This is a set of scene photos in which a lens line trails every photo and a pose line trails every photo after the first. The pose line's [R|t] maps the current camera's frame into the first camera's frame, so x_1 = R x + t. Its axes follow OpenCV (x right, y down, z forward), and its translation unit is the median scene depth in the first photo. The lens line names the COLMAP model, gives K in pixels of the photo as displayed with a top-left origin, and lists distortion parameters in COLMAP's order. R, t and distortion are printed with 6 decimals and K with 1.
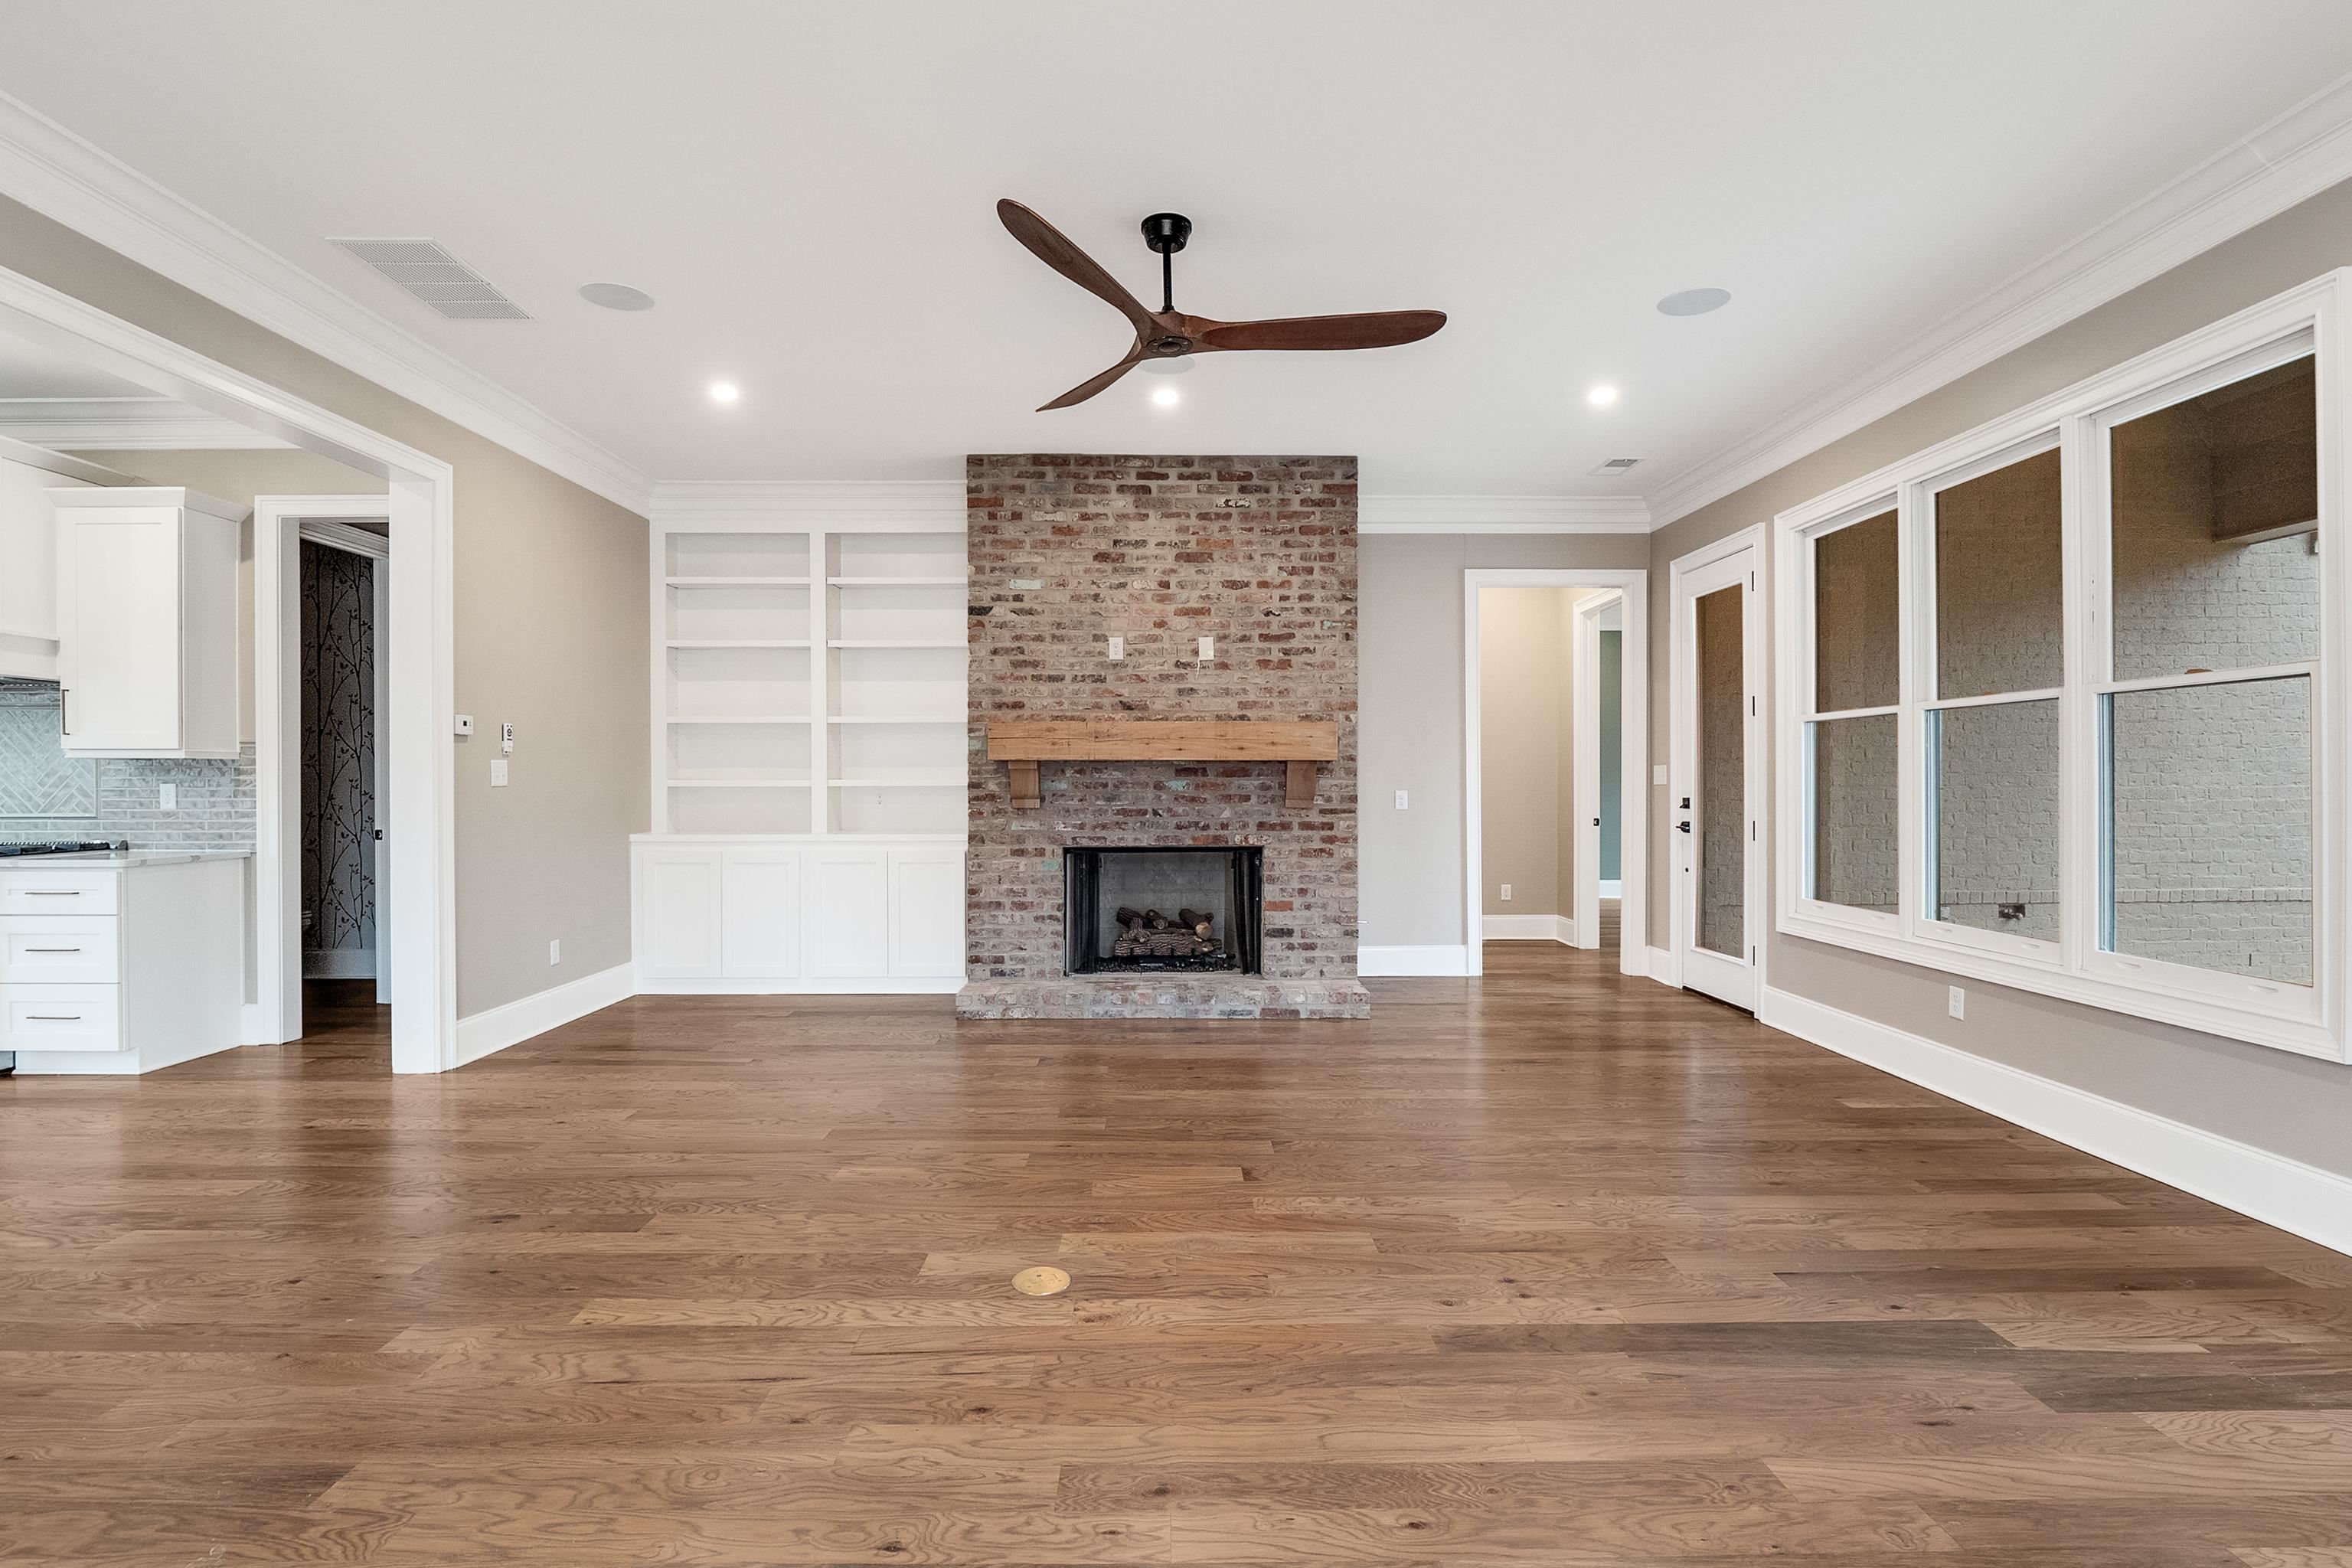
lens RADIAL K [[1105.2, 0, 1168.3], [0, 1105.2, 790.6], [0, 0, 1]] dist [0.000406, -0.010915]
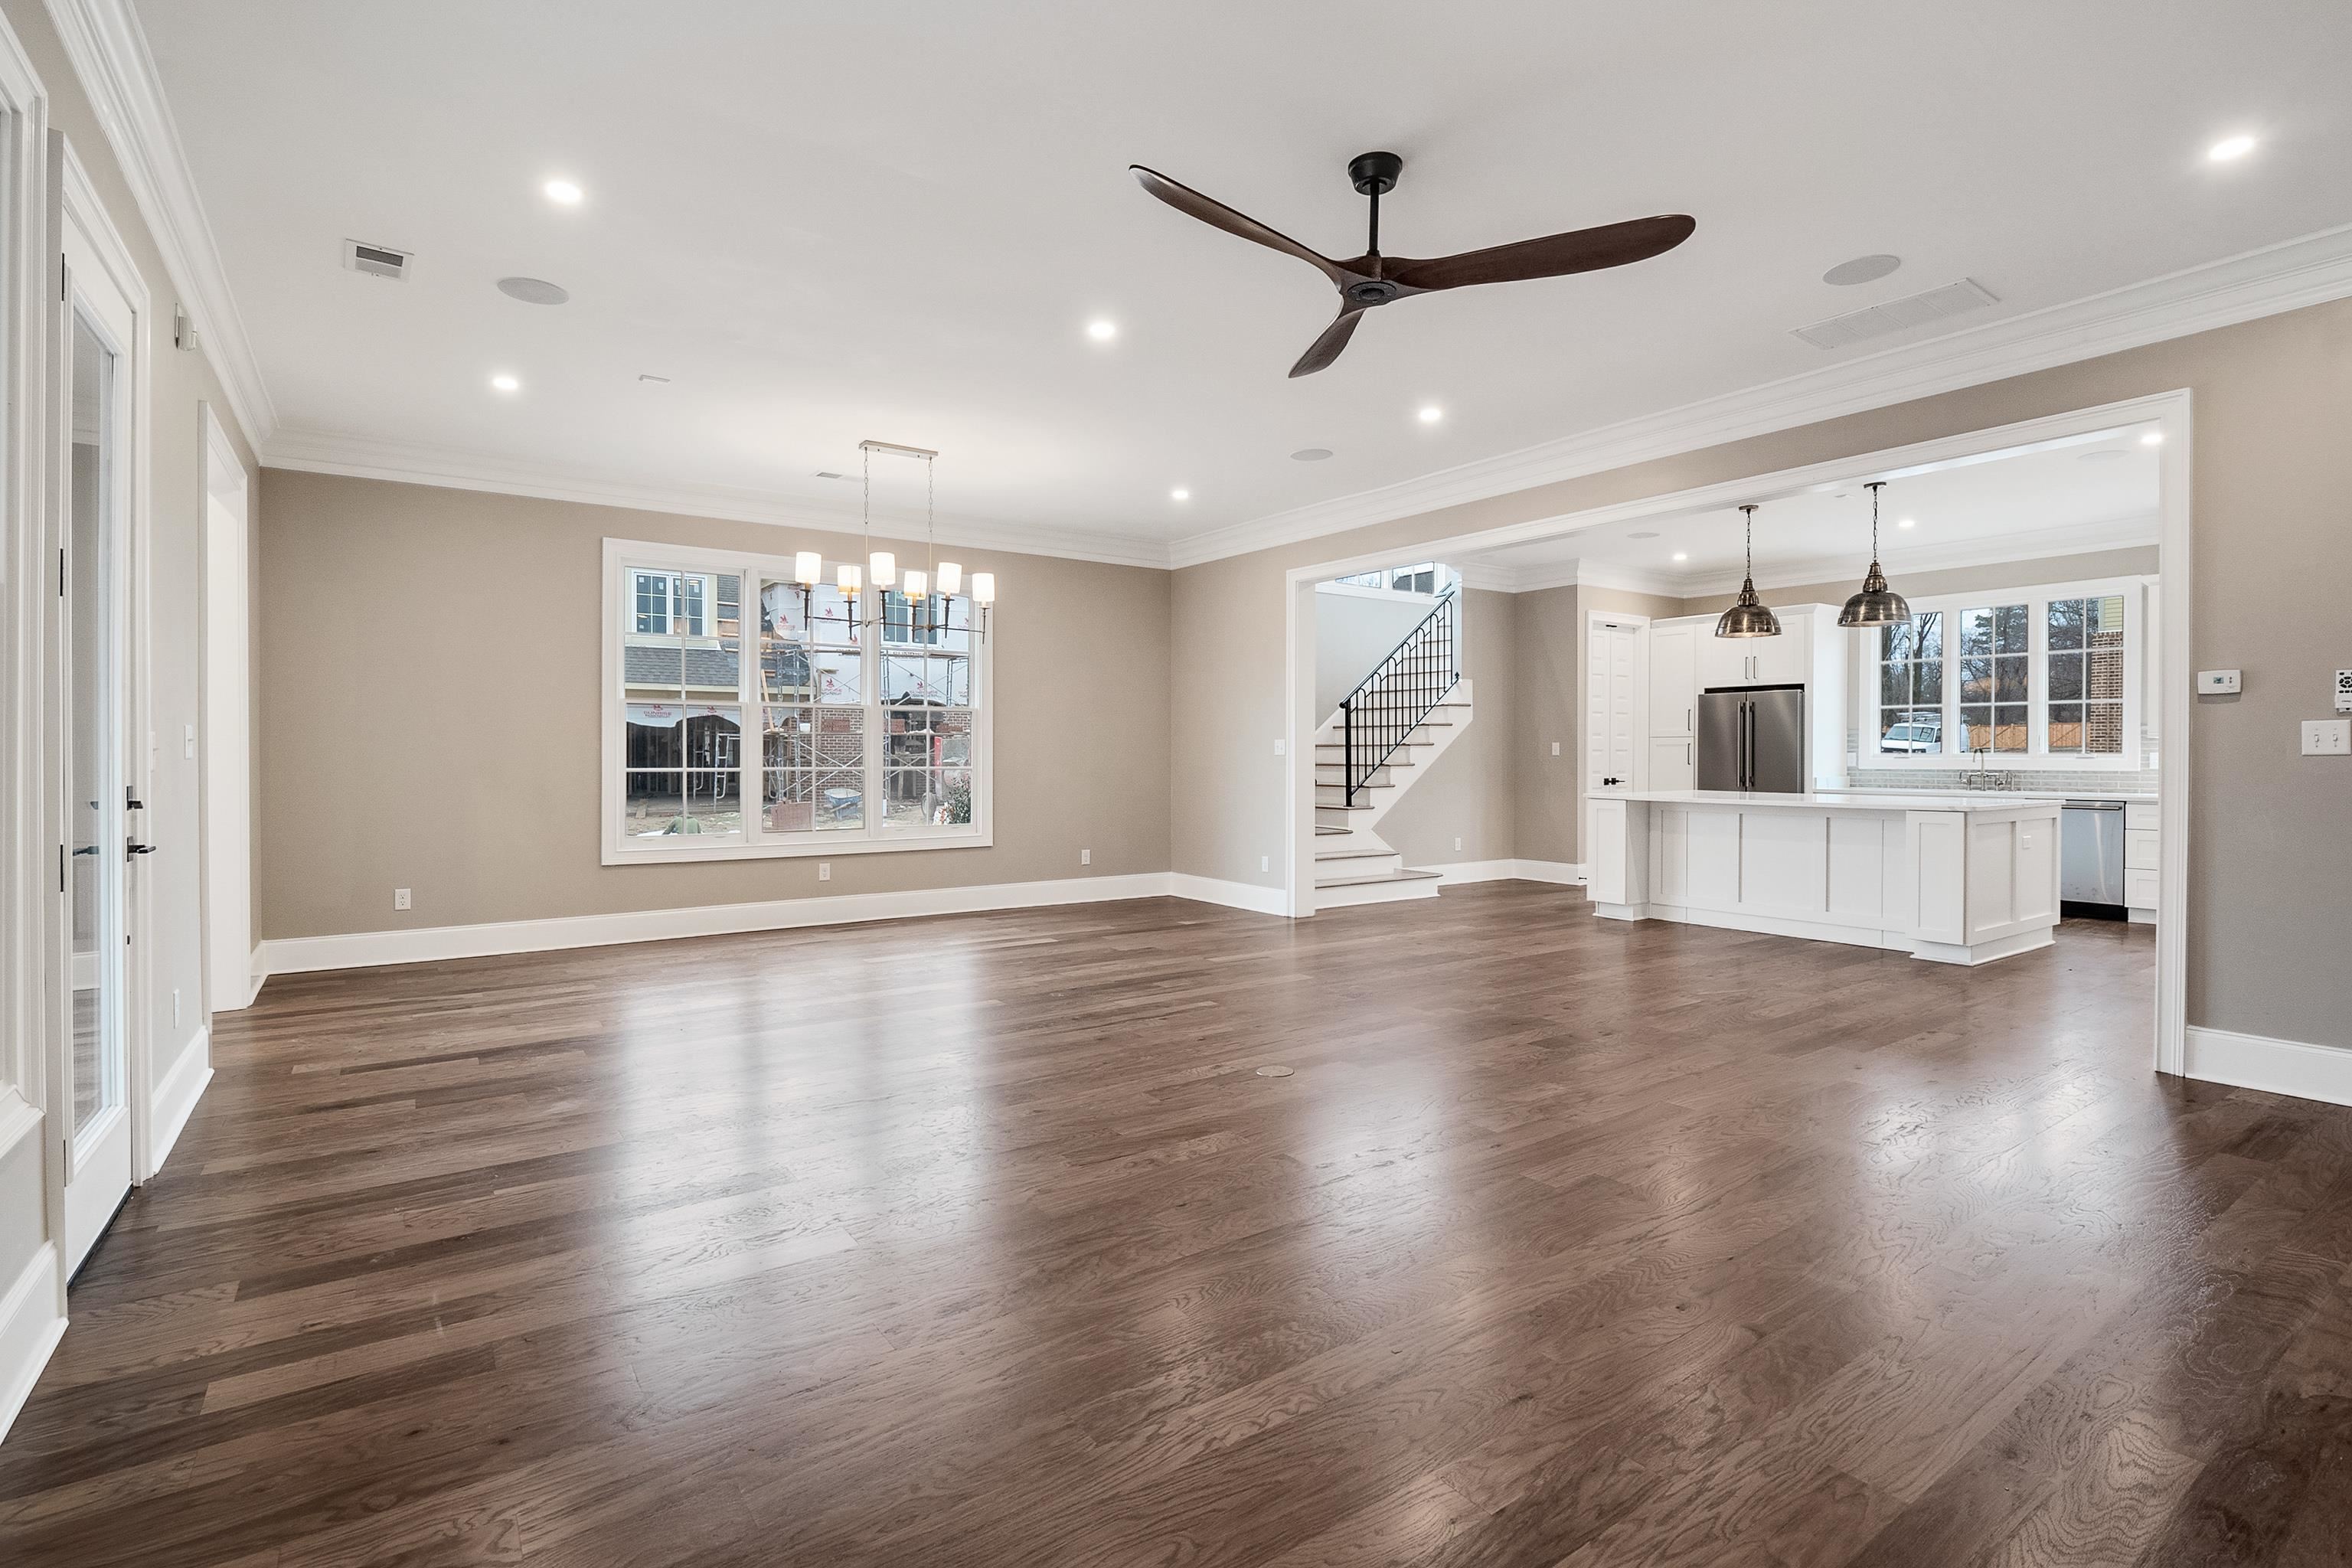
lens RADIAL K [[1107.3, 0, 1166.3], [0, 1107.3, 778.7], [0, 0, 1]] dist [-0.016770, -0.000759]
pose [[-0.825719, 0.014945, -0.563884, 0.401004], [-0.000755, 0.999619, 0.027598, -0.006320], [0.564082, 0.023214, -0.825393, 0.987612]]
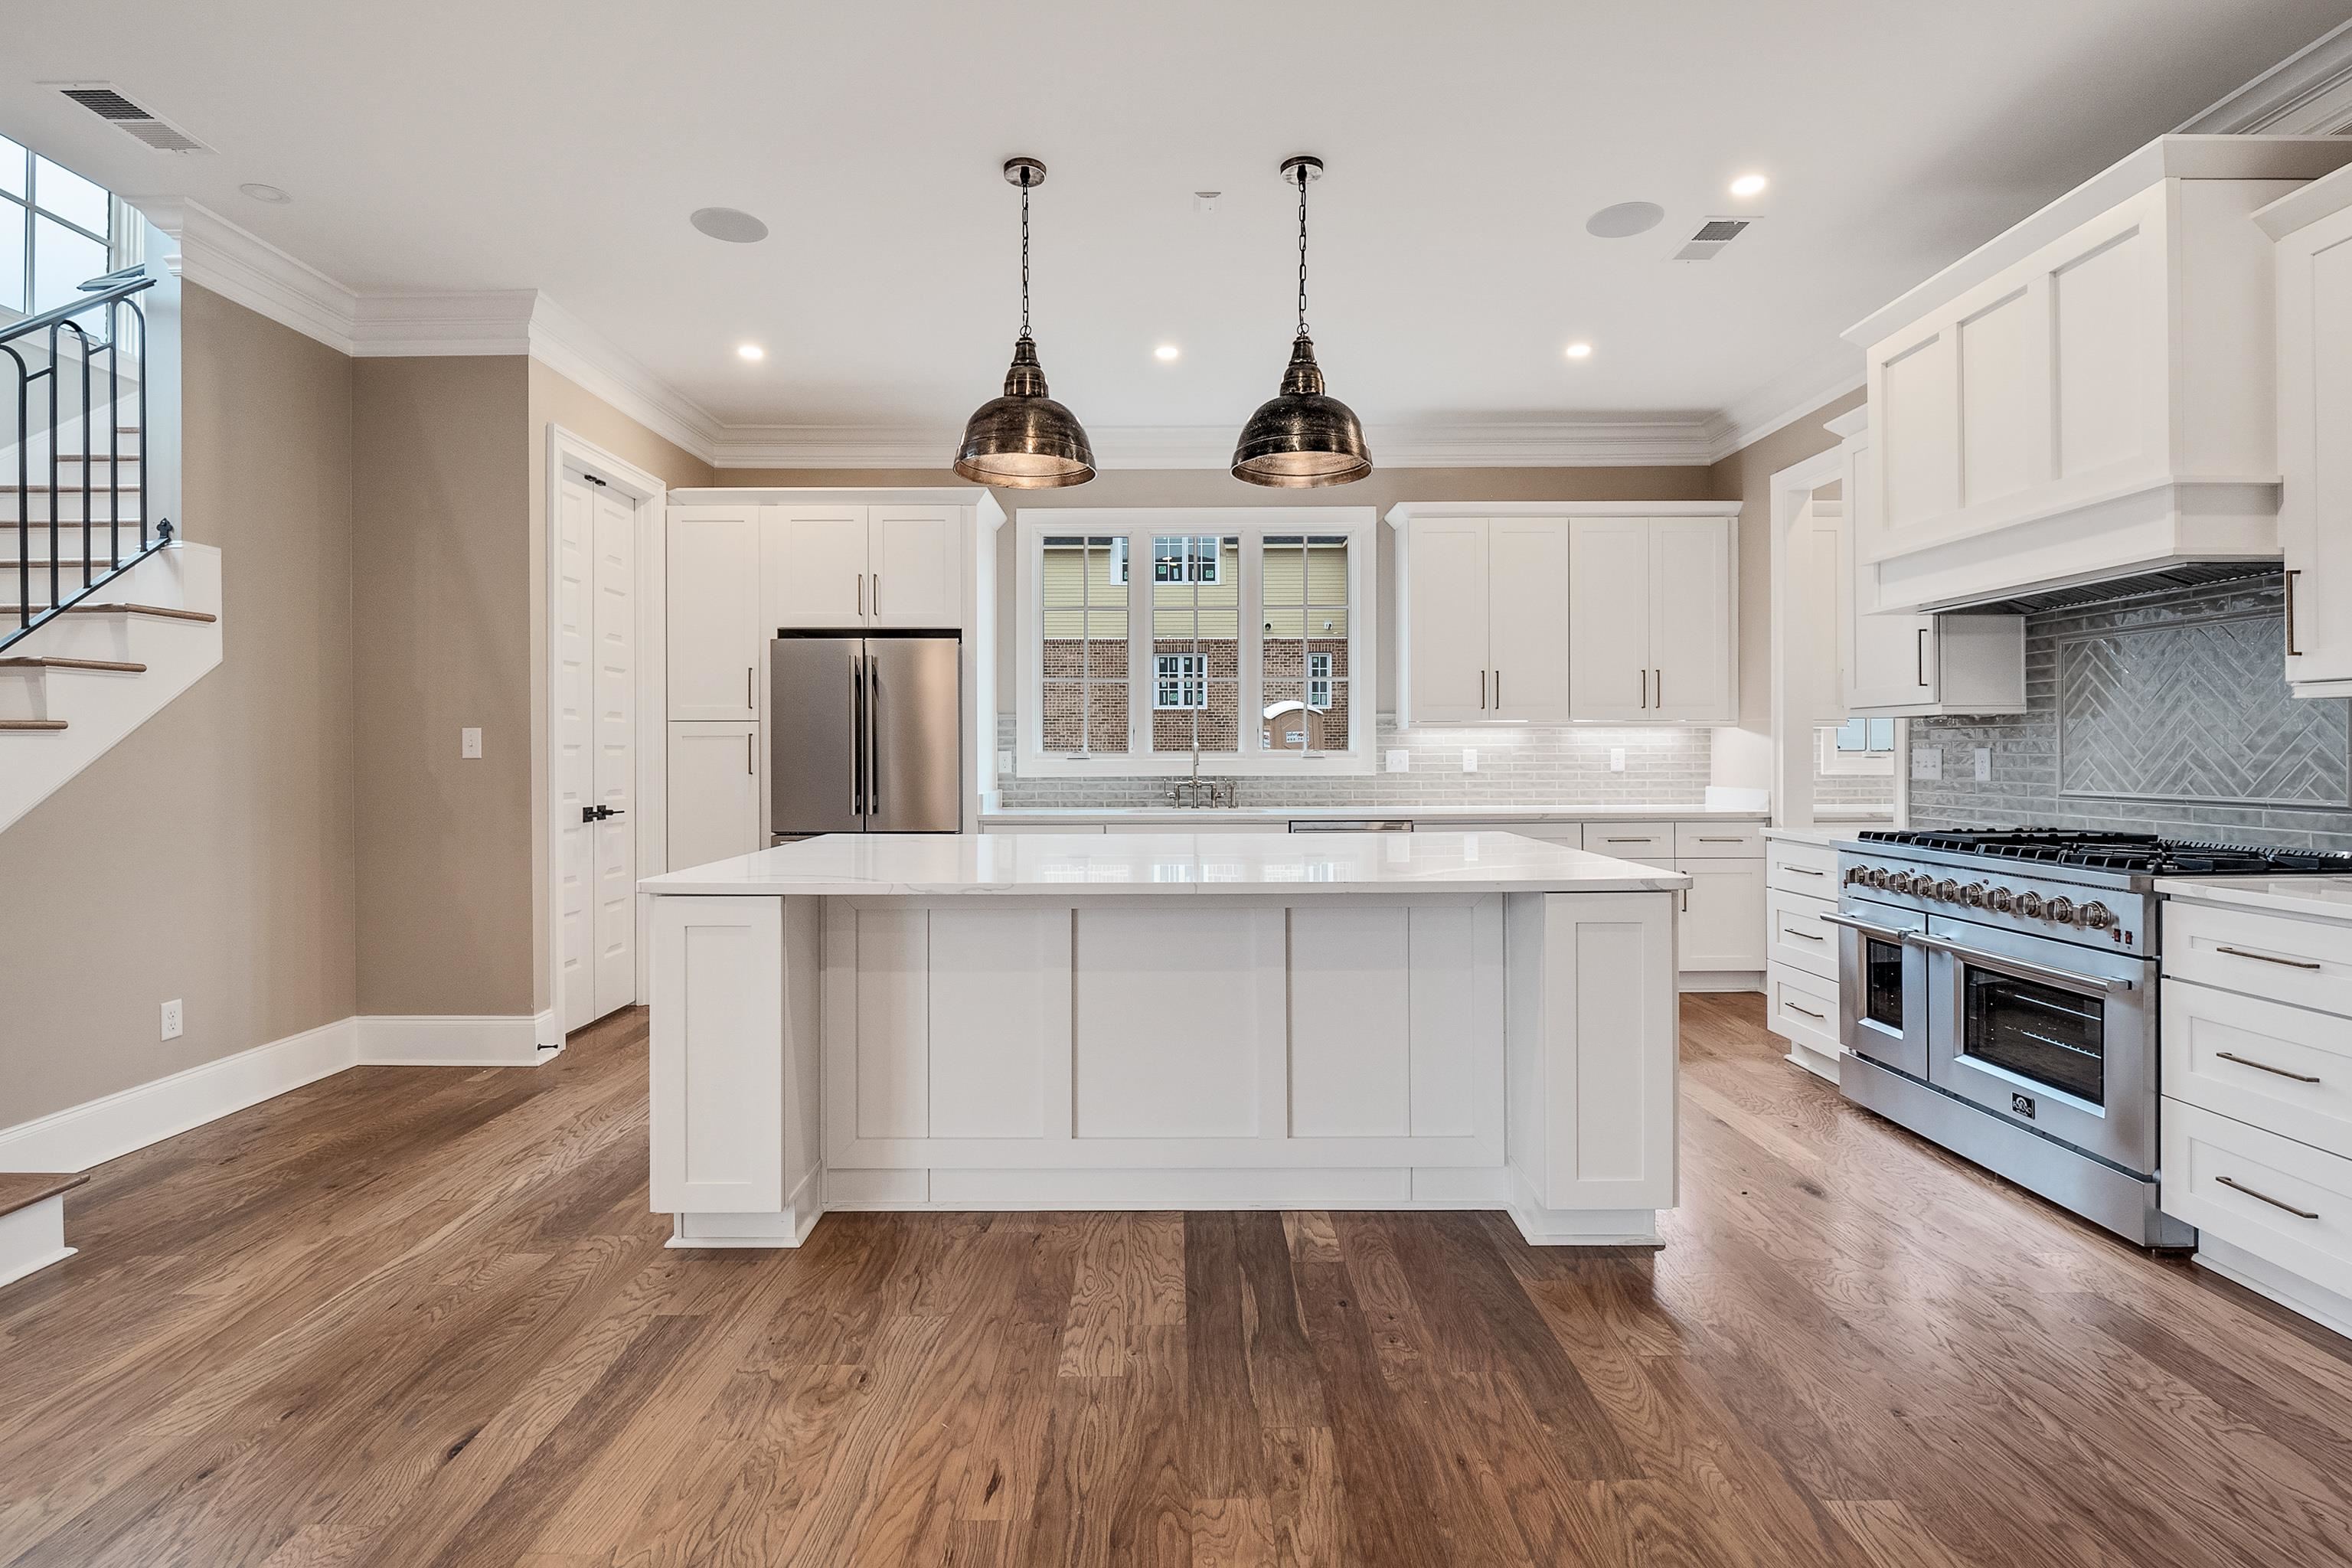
lens RADIAL K [[1114.9, 0, 1167.4], [0, 1114.9, 753.4], [0, 0, 1]] dist [-0.015345, -0.000654]
pose [[-0.015158, 0.003072, -0.999880, -0.368274], [-0.002834, 0.999991, 0.003115, -0.002379], [0.999881, 0.002881, -0.015149, 0.362273]]
